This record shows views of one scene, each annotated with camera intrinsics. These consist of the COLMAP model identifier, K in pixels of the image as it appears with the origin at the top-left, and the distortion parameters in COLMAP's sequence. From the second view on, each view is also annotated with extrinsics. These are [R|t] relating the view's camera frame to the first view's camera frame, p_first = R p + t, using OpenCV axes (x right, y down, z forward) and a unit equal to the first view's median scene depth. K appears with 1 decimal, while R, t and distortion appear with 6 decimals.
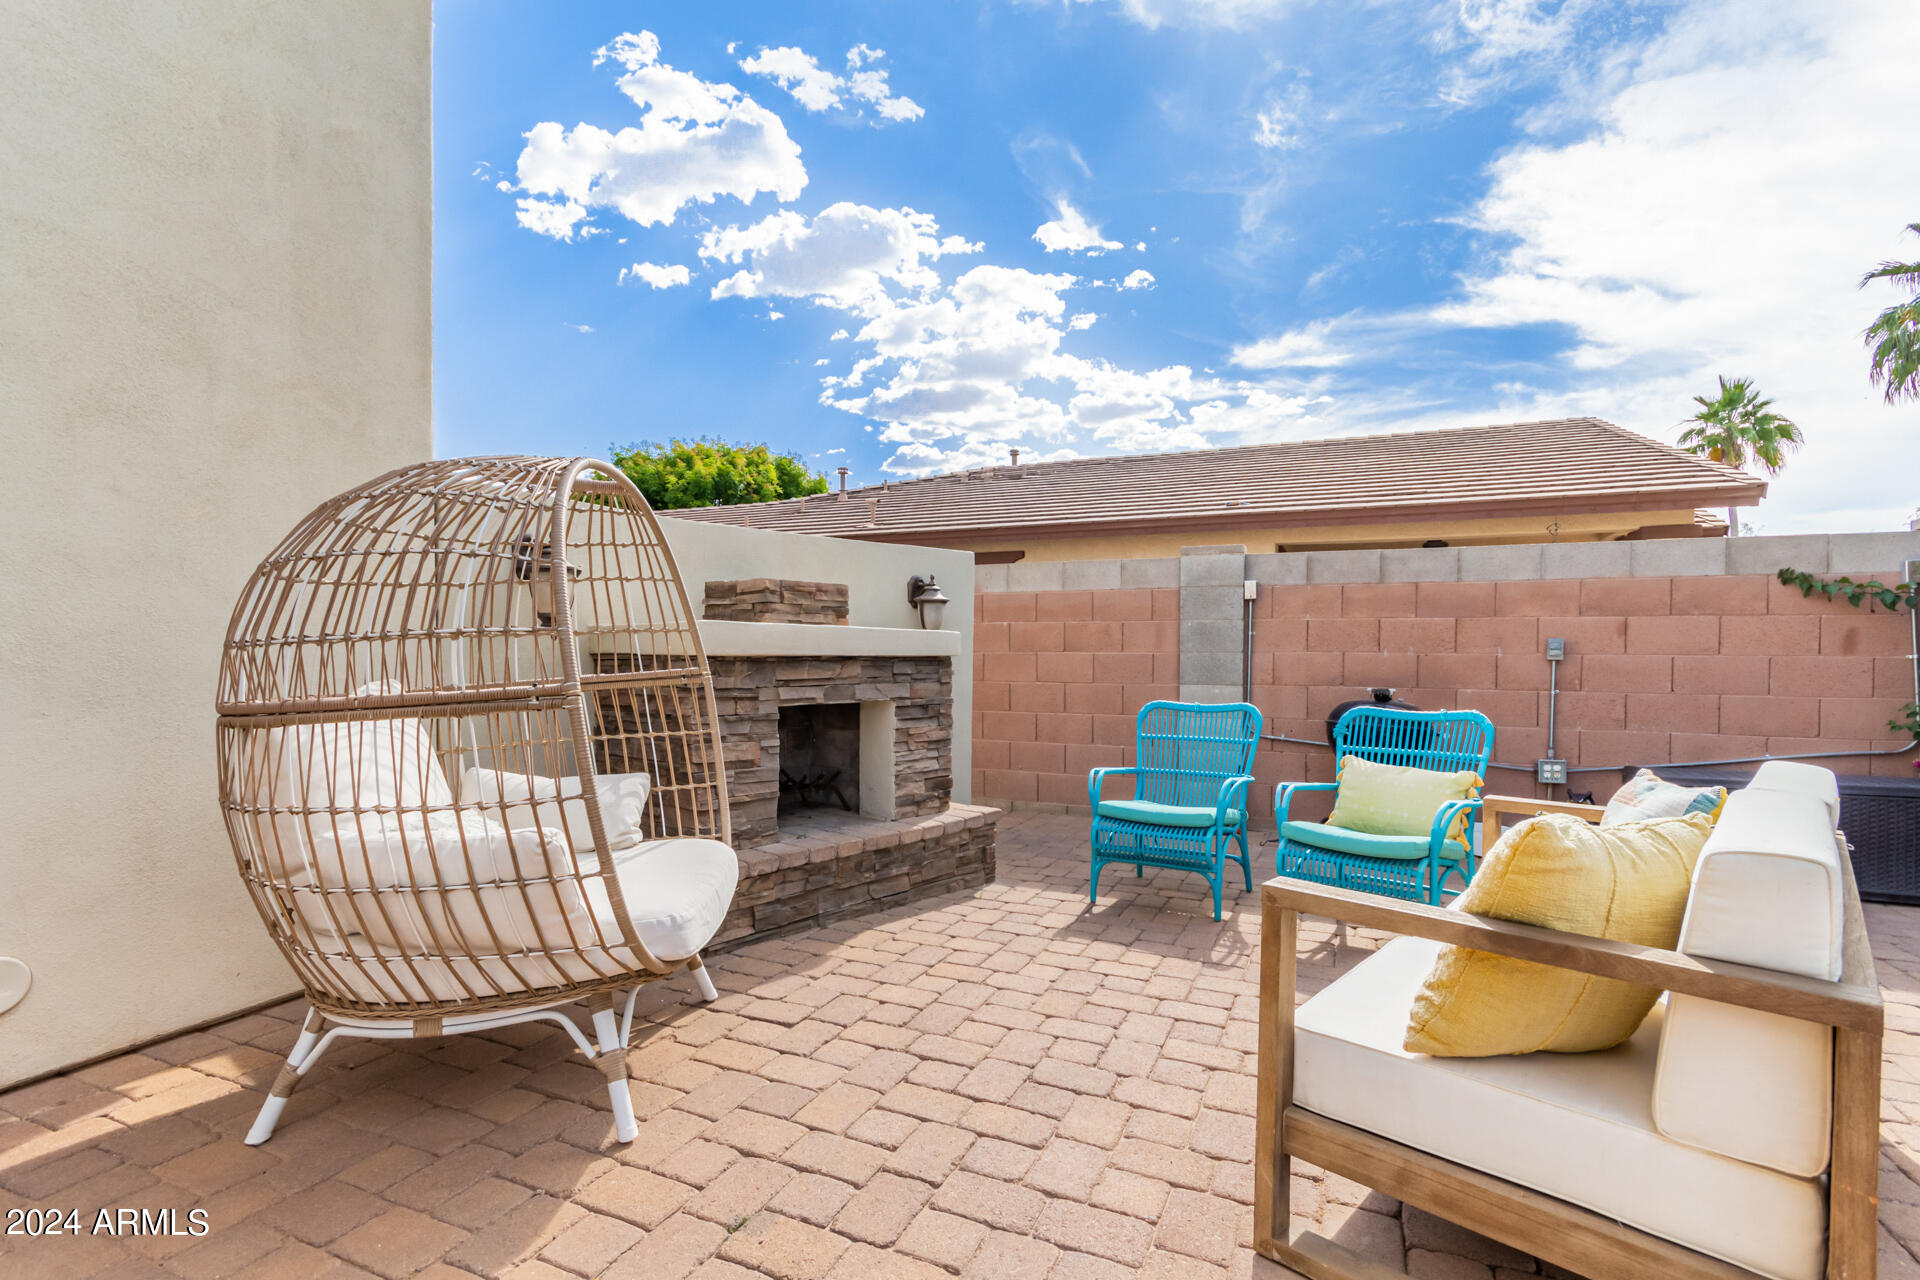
lens RADIAL K [[884.0, 0, 956.2], [0, 884.0, 667.7], [0, 0, 1]] dist [0.004294, 0.000449]
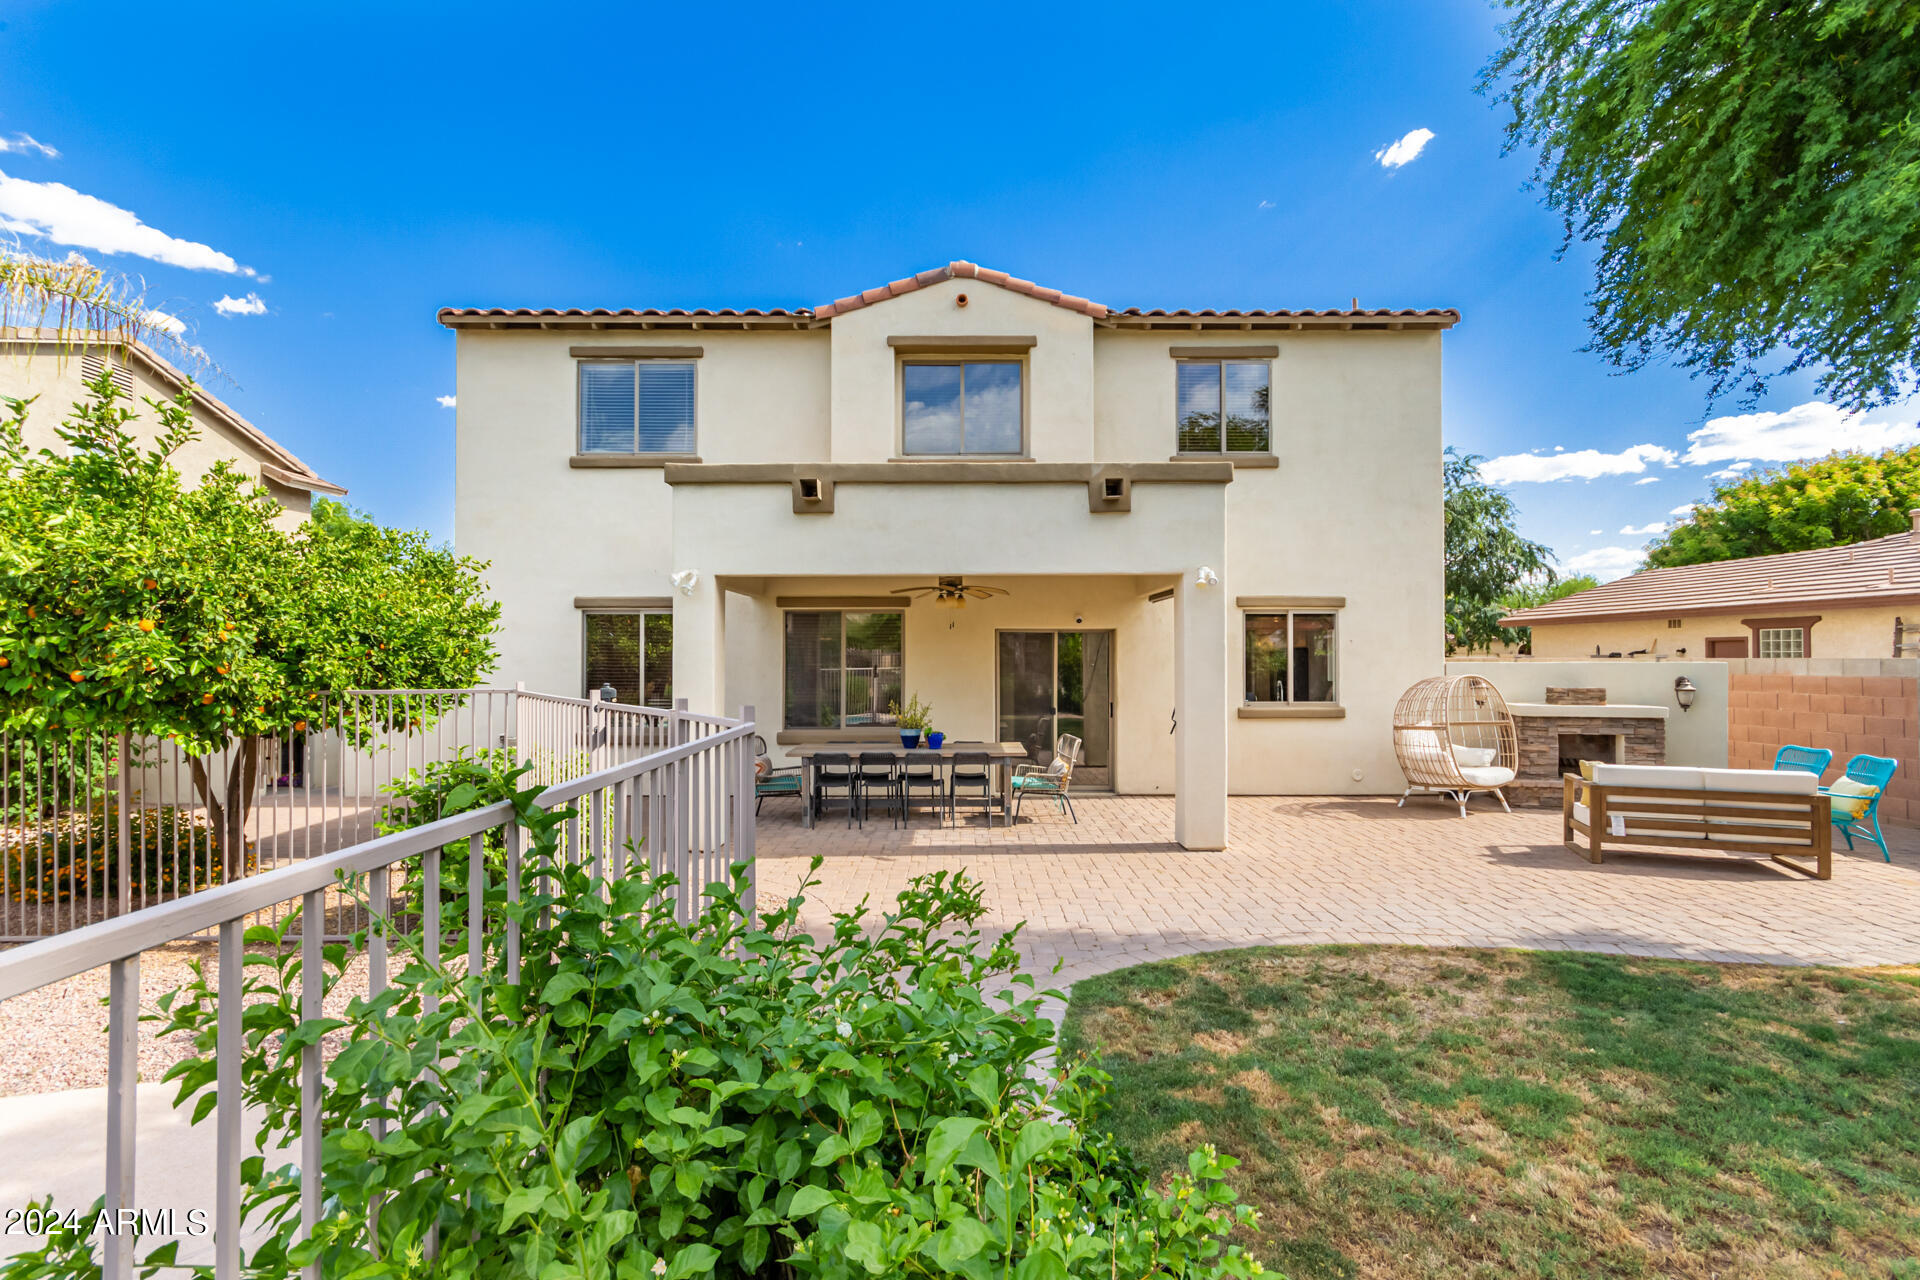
lens RADIAL K [[884.0, 0, 954.9], [0, 884.0, 653.2], [0, 0, 1]] dist [0.004294, 0.000449]
pose [[0.397495, -0.015151, -0.917479, 1.106757], [-0.002871, 0.999838, -0.017755, -0.107869], [0.917600, 0.009692, 0.397387, -1.301035]]
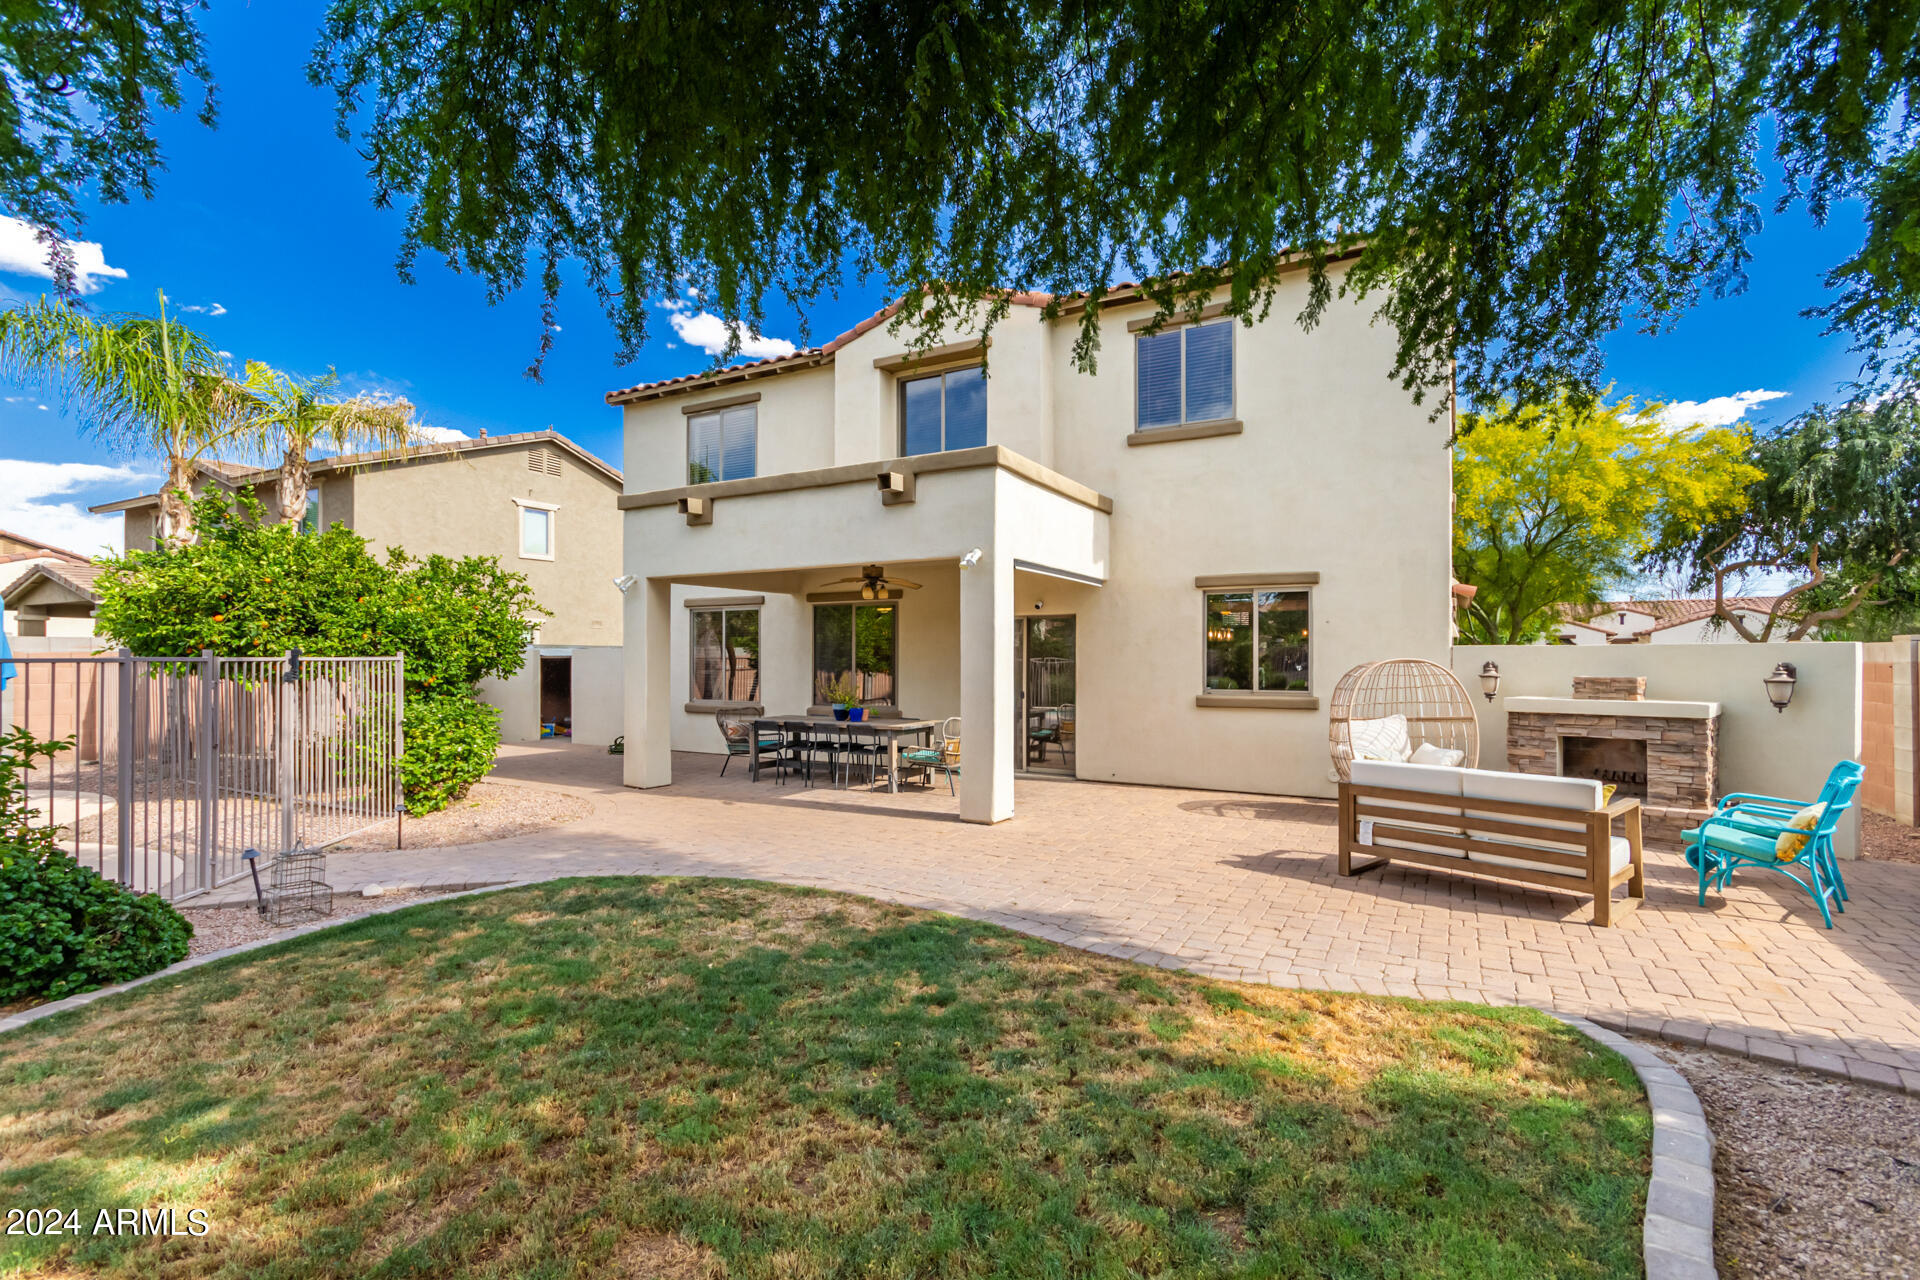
lens RADIAL K [[884.0, 0, 964.2], [0, 884.0, 661.2], [0, 0, 1]] dist [0.004294, 0.000449]
pose [[-0.102235, -0.009206, -0.994718, 1.443380], [-0.011531, 0.999901, -0.008069, -0.072715], [0.994693, 0.010645, -0.102331, -0.184650]]
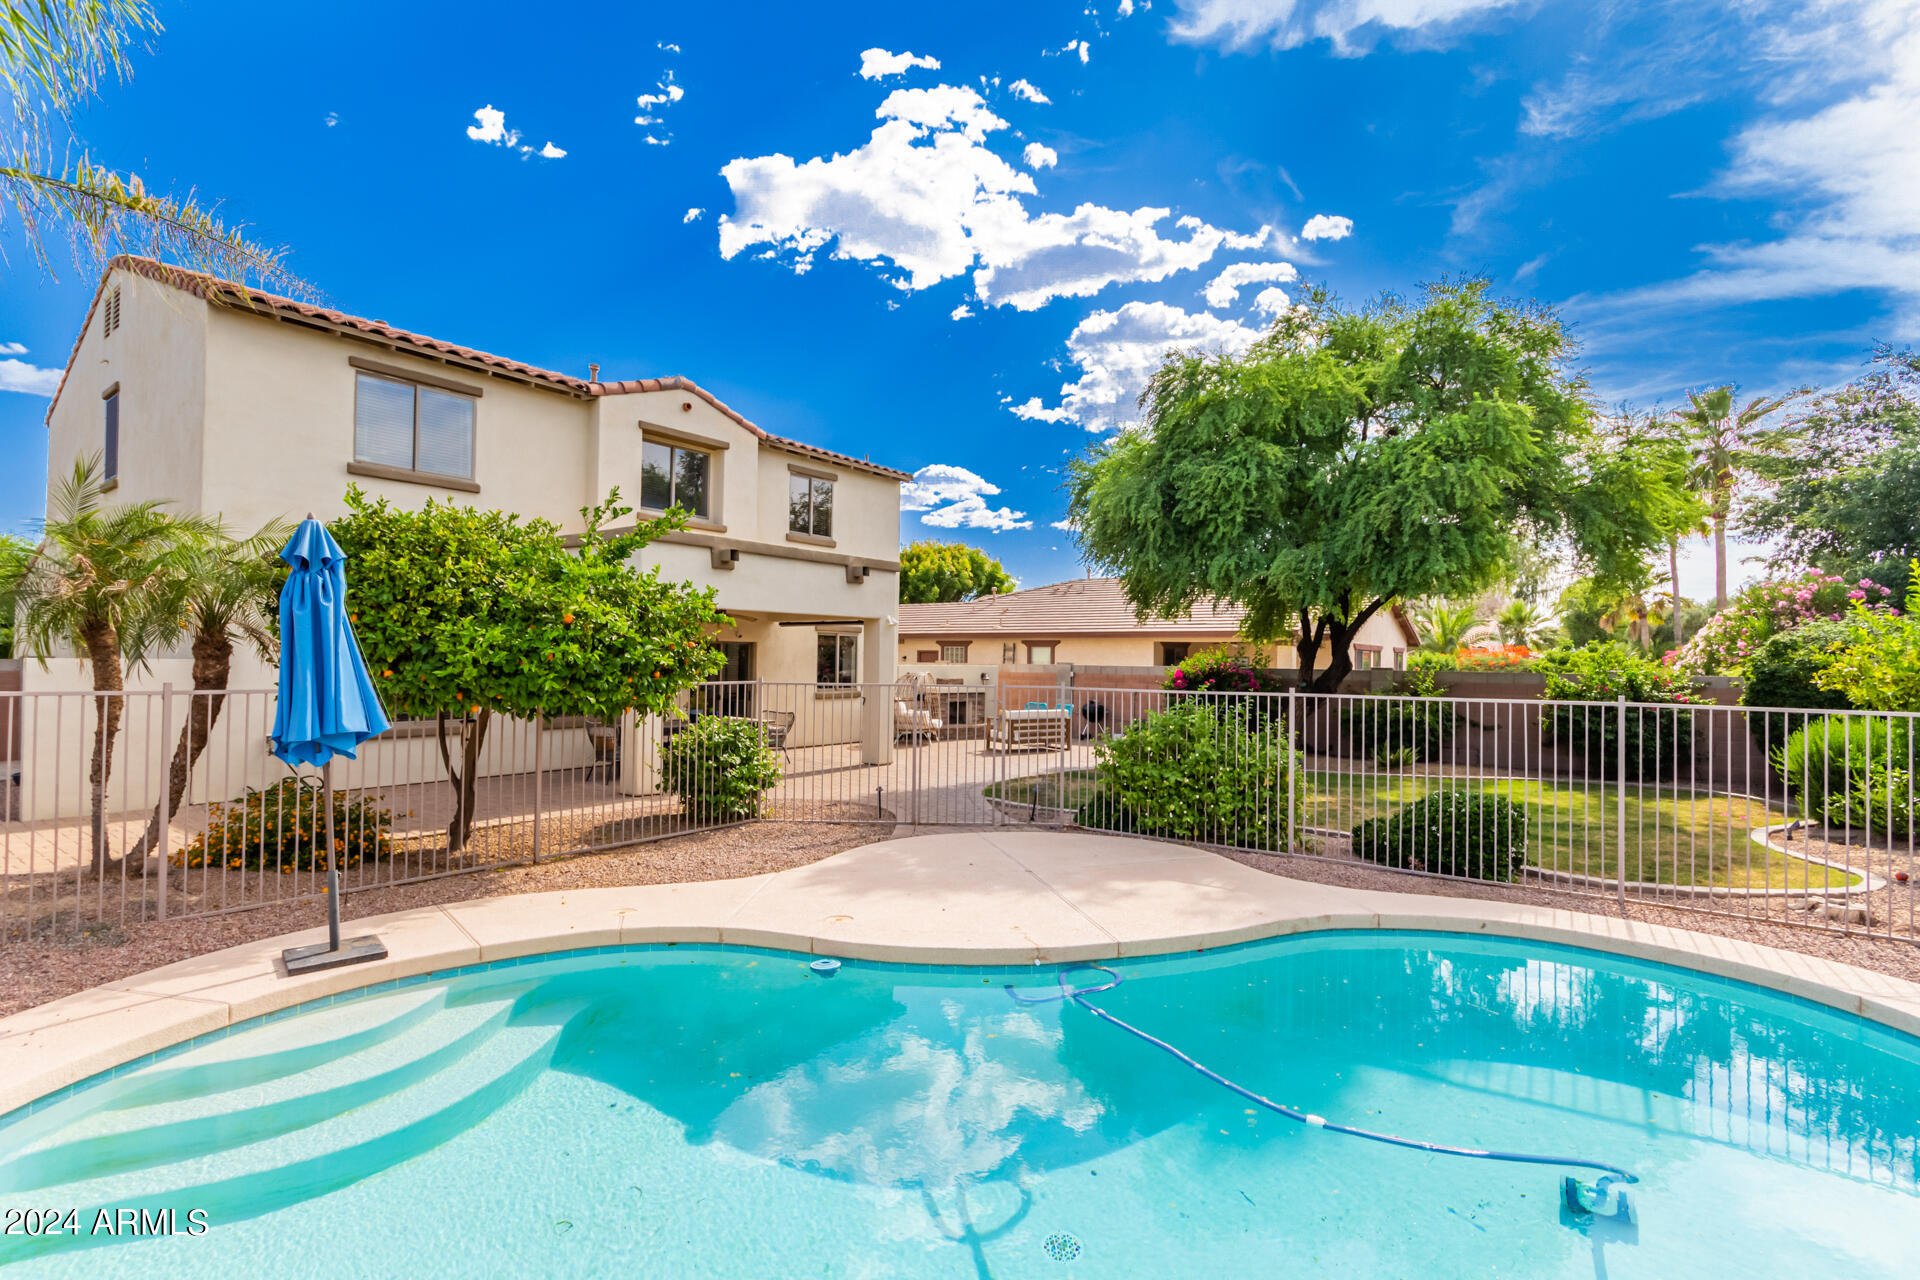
lens RADIAL K [[884.0, 0, 953.4], [0, 884.0, 645.6], [0, 0, 1]] dist [0.004294, 0.000449]
pose [[0.971754, -0.002784, -0.235980, 0.774589], [-0.003529, 0.999647, -0.026327, -0.111406], [0.235970, 0.026417, 0.971401, -3.001479]]
